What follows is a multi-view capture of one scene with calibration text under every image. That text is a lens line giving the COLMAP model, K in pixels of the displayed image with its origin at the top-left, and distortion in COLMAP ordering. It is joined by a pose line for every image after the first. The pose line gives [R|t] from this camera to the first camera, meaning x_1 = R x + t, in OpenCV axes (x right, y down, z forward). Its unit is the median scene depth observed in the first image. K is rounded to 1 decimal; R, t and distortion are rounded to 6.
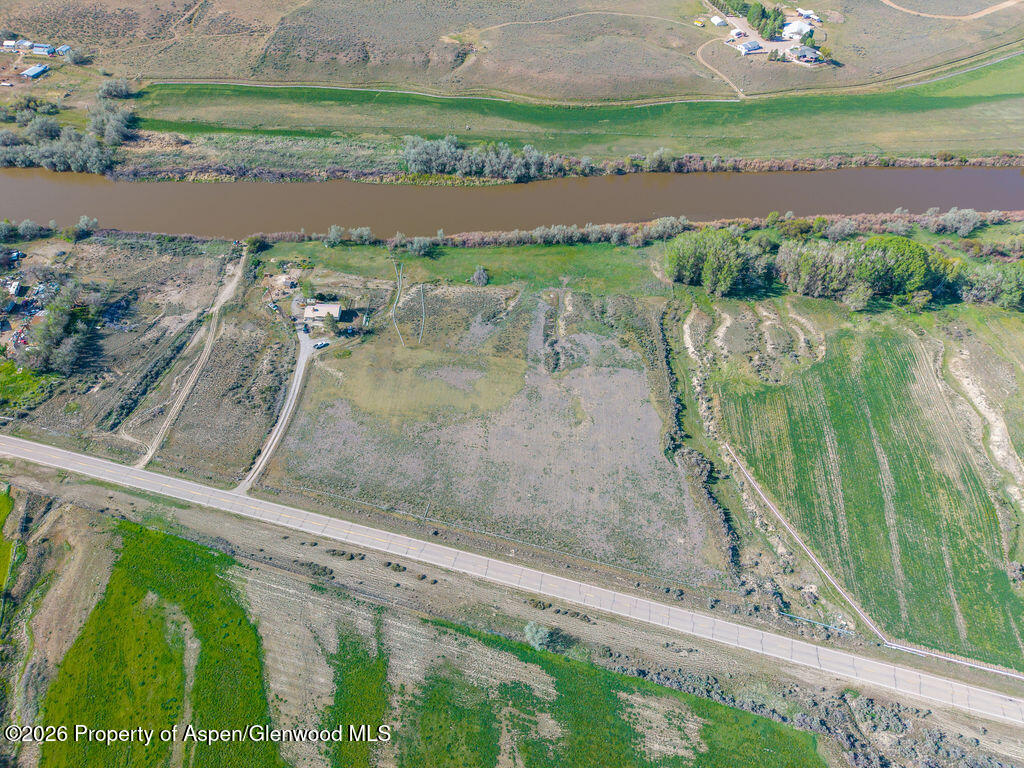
lens RADIAL K [[683.6, 0, 514.7], [0, 683.6, 388.4], [0, 0, 1]] dist [0.016512, -0.012996]
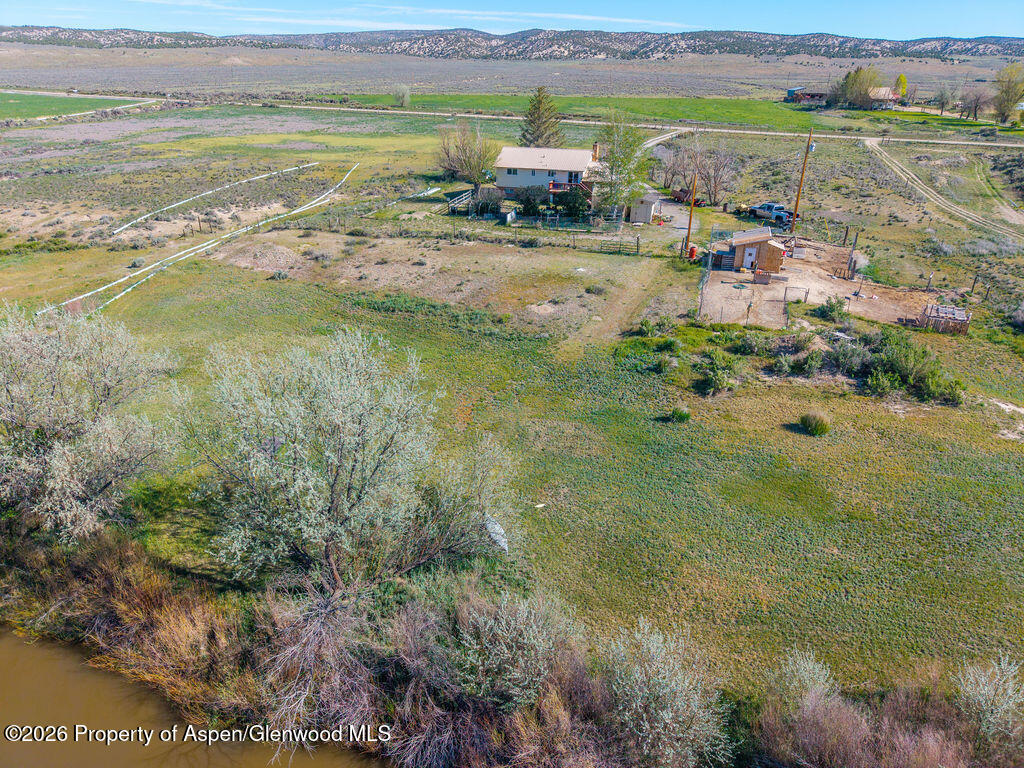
lens RADIAL K [[683.6, 0, 509.1], [0, 683.6, 385.9], [0, 0, 1]] dist [0.016512, -0.012996]
pose [[-0.956148, -0.149100, 0.252091, -0.341872], [0.183040, 0.367727, 0.911742, -0.332223], [-0.228641, 0.917903, -0.324310, 1.176391]]
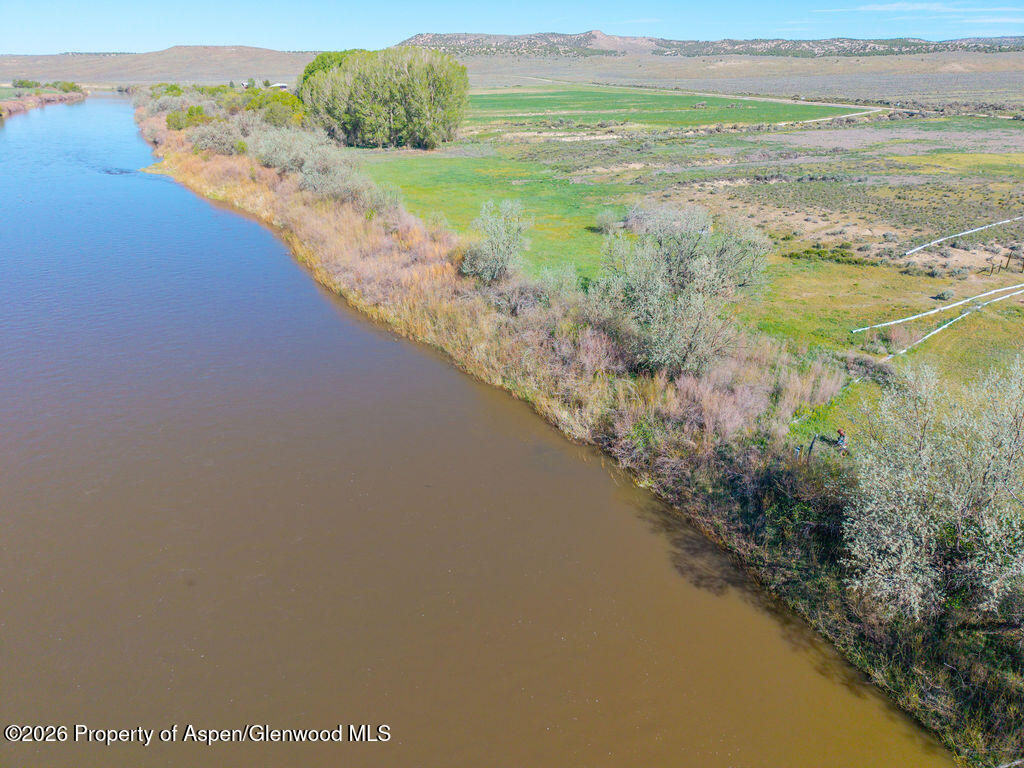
lens RADIAL K [[683.6, 0, 508.5], [0, 683.6, 386.5], [0, 0, 1]] dist [0.016512, -0.012996]
pose [[-0.399036, -0.400387, 0.824900, -0.293123], [0.634889, 0.528444, 0.563615, -0.343250], [-0.661578, 0.748623, 0.043333, 1.188733]]
